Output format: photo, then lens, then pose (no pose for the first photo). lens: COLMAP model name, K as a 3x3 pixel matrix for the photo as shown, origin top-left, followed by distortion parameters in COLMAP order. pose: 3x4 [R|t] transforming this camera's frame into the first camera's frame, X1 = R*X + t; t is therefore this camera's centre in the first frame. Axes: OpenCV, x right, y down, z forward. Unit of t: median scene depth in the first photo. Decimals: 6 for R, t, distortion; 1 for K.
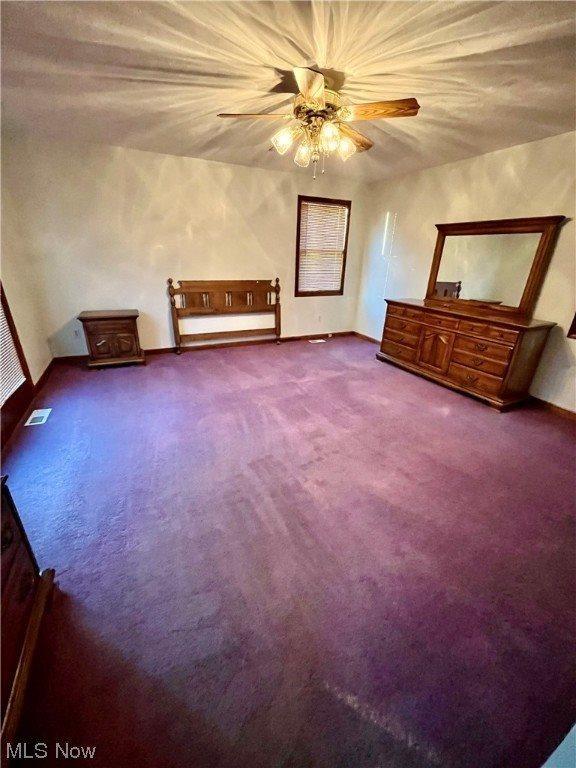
lens RADIAL K [[310.1, 0, 286.4], [0, 310.1, 383.1], [0, 0, 1]] dist [-0.001238, -0.000662]
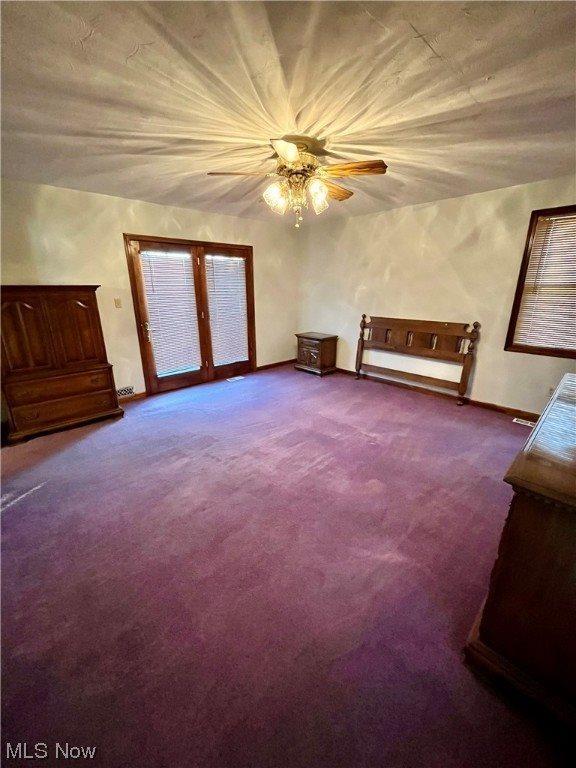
lens RADIAL K [[310.1, 0, 285.8], [0, 310.1, 381.9], [0, 0, 1]] dist [-0.001238, -0.000662]
pose [[0.297940, 0.252929, -0.920466, 0.647518], [-0.361081, 0.922475, 0.136605, -0.153120], [0.883658, 0.291663, 0.366170, 0.384891]]
